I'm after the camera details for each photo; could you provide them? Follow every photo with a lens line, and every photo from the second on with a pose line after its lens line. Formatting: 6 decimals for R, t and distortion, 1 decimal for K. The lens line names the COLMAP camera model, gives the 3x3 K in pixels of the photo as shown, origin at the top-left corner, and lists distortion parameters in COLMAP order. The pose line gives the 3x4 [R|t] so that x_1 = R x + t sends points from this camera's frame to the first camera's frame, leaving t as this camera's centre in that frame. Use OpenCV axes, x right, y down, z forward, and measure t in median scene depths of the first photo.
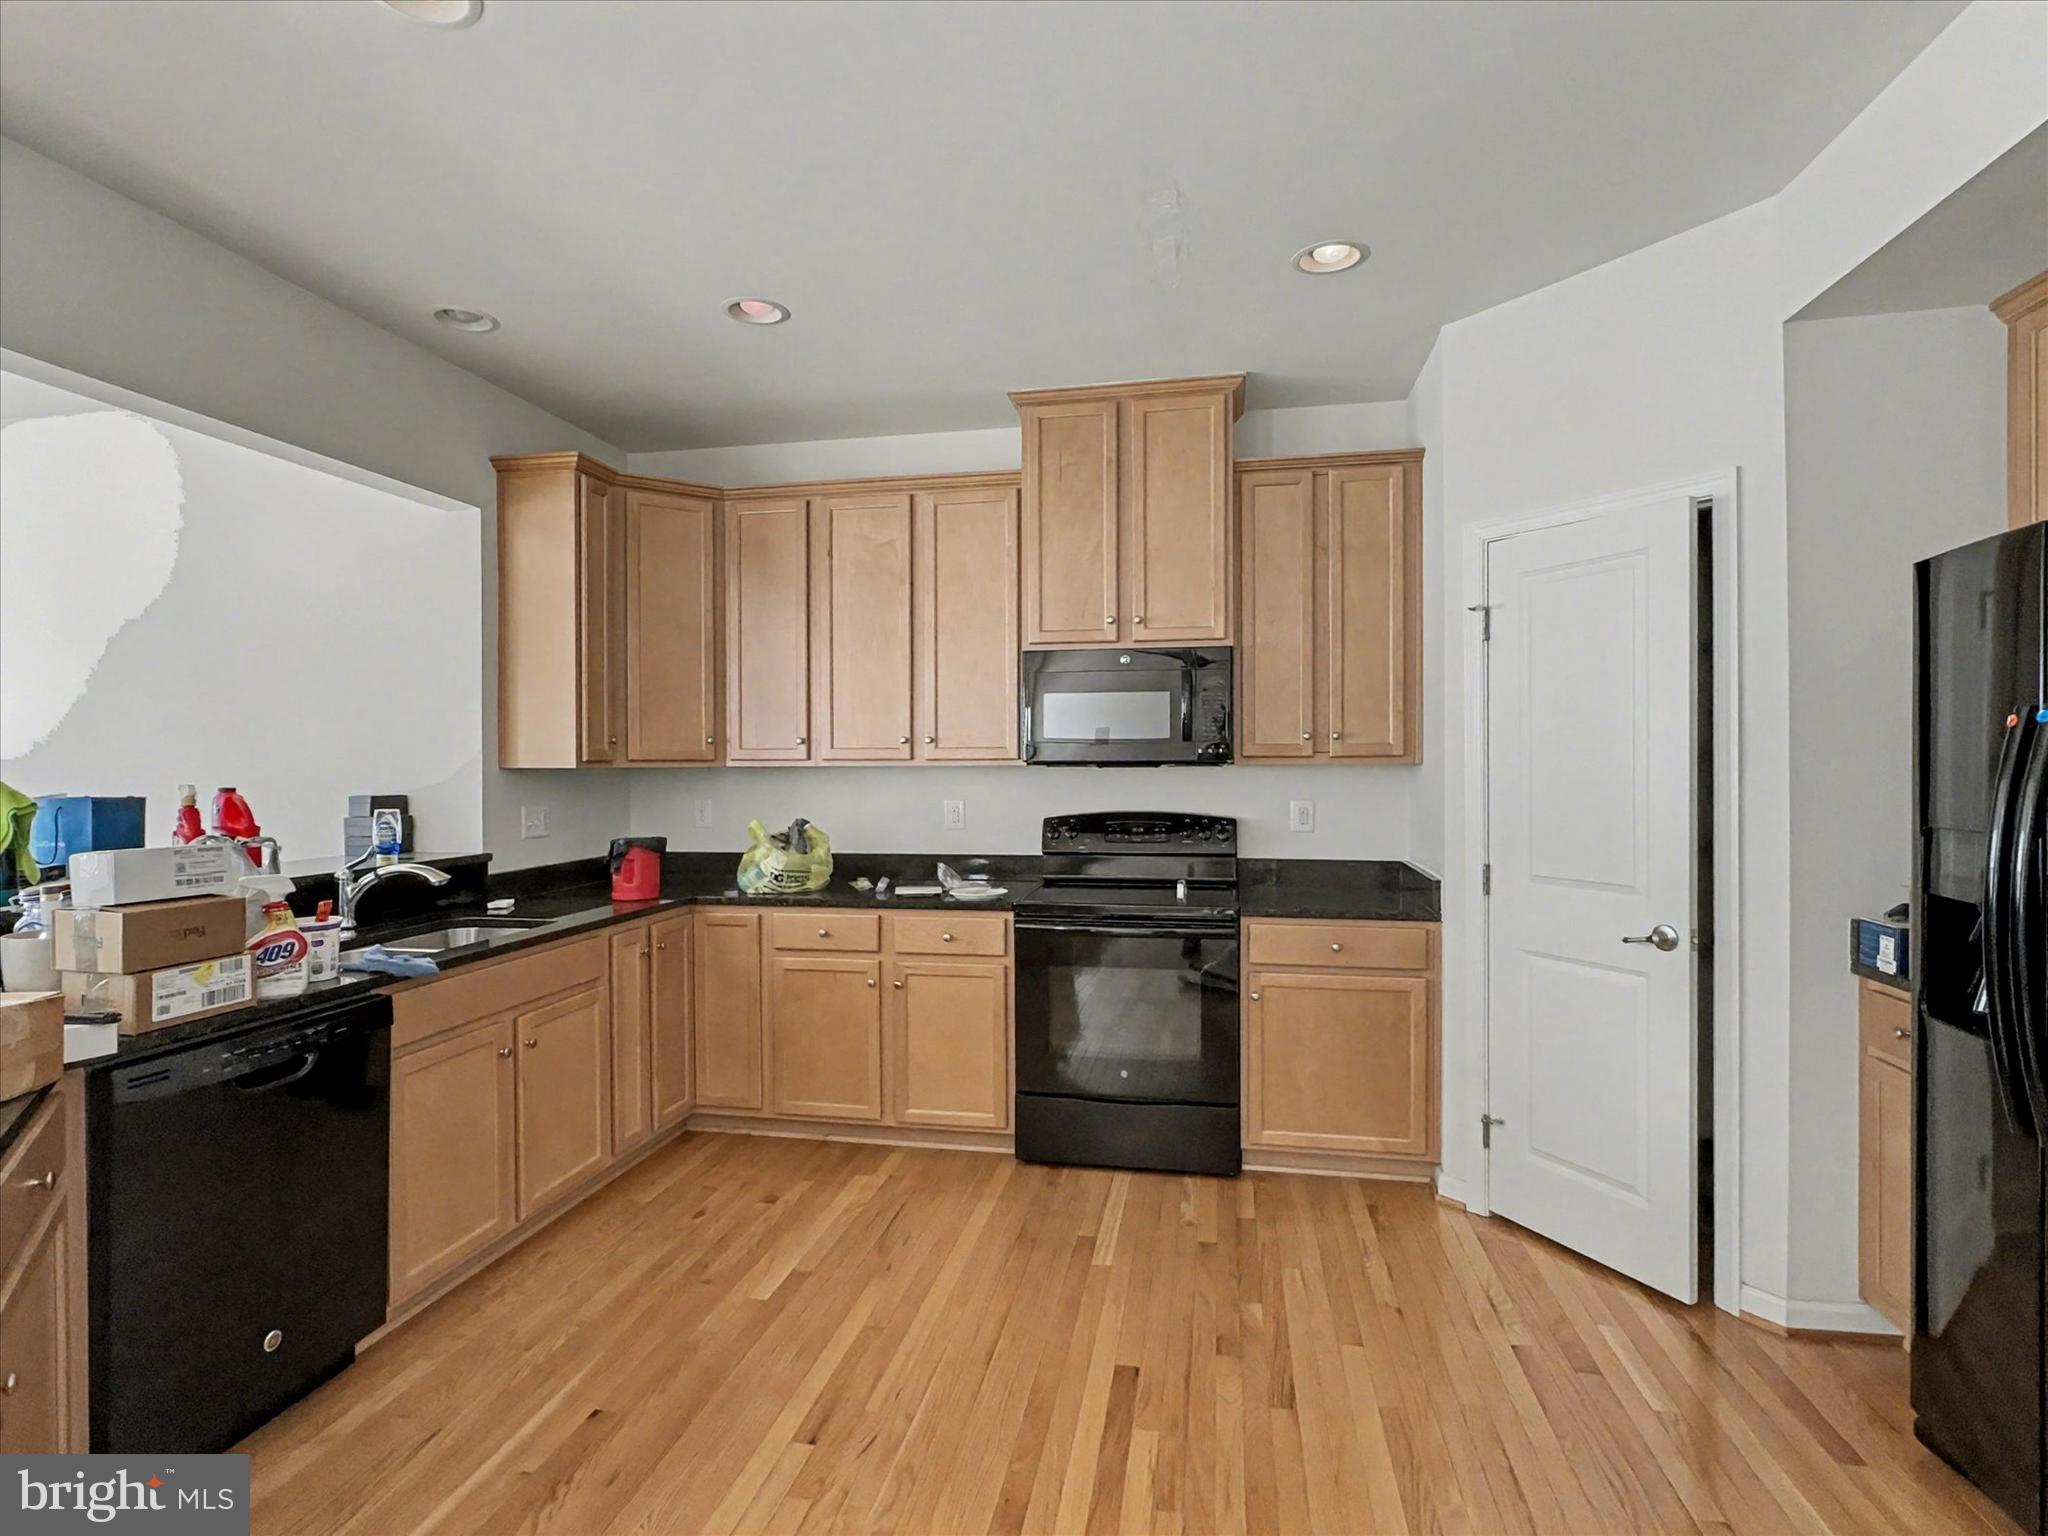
lens RADIAL K [[1027.9, 0, 1023.3], [0, 1027.9, 761.6], [0, 0, 1]] dist [-0.010528, 0.001424]
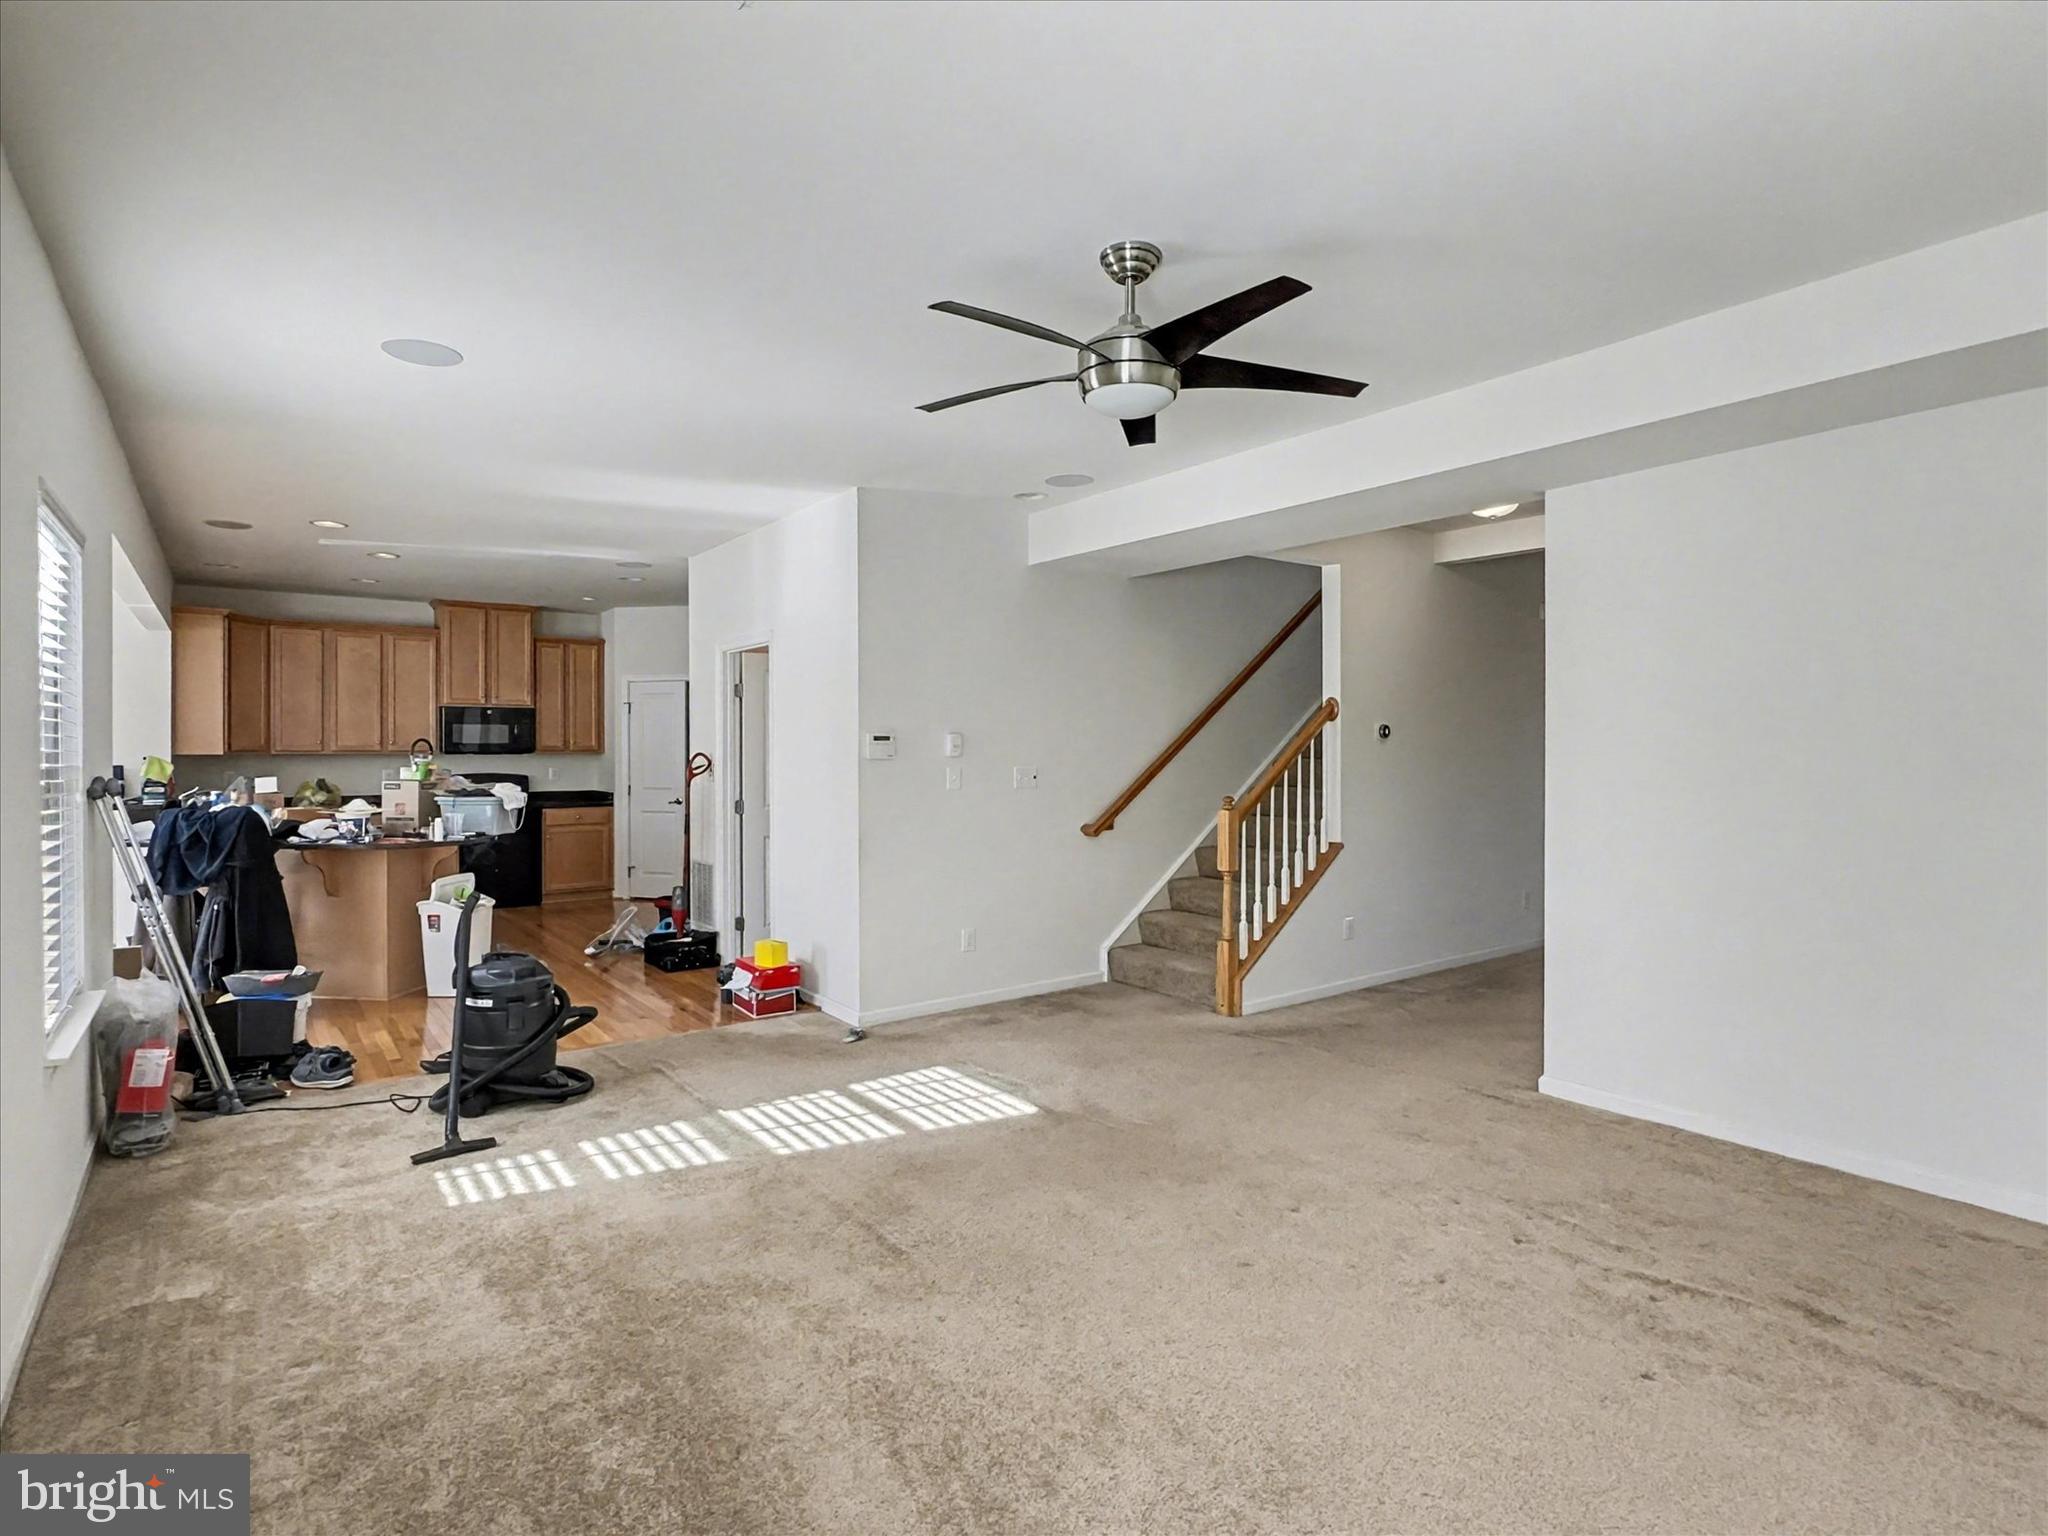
lens RADIAL K [[1027.9, 0, 1013.1], [0, 1027.9, 761.5], [0, 0, 1]] dist [-0.010528, 0.001424]
pose [[0.672443, -0.004414, 0.740136, -0.915633], [-0.002462, 0.999963, 0.008200, -0.000545], [-0.740145, -0.007336, 0.672407, -1.673079]]
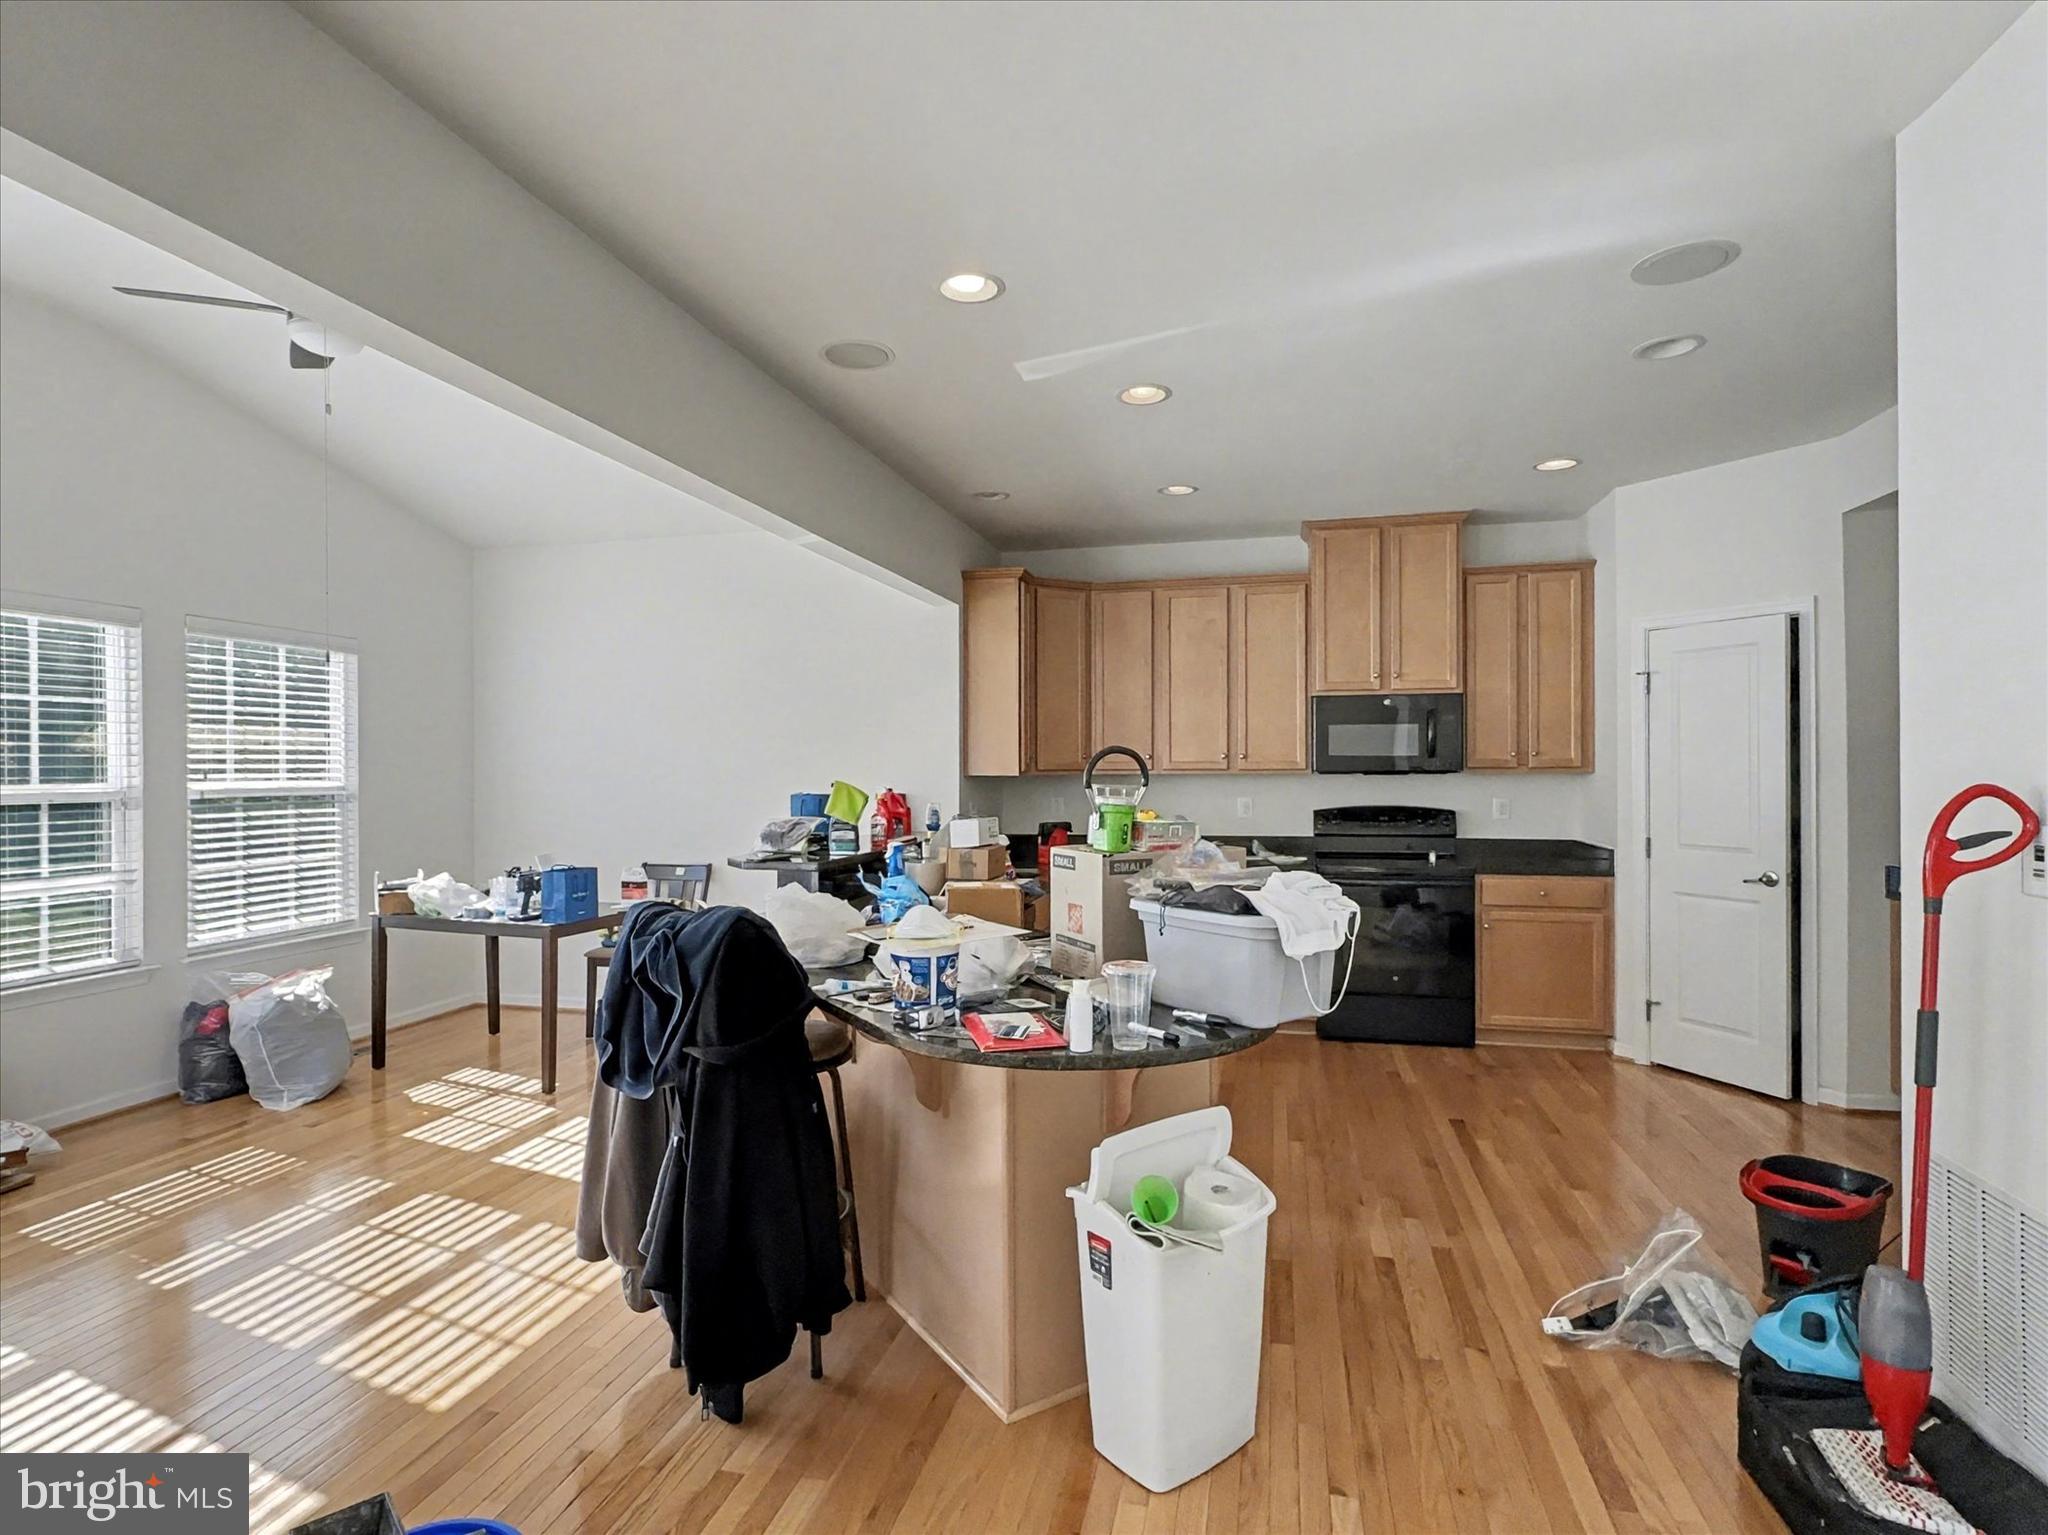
lens RADIAL K [[1027.9, 0, 1023.3], [0, 1027.9, 763.3], [0, 0, 1]] dist [-0.010528, 0.001424]
pose [[0.998766, -0.000864, -0.049661, -0.356777], [0.000814, 0.999999, -0.001026, -0.010458], [0.049661, 0.000984, 0.998766, -0.510644]]
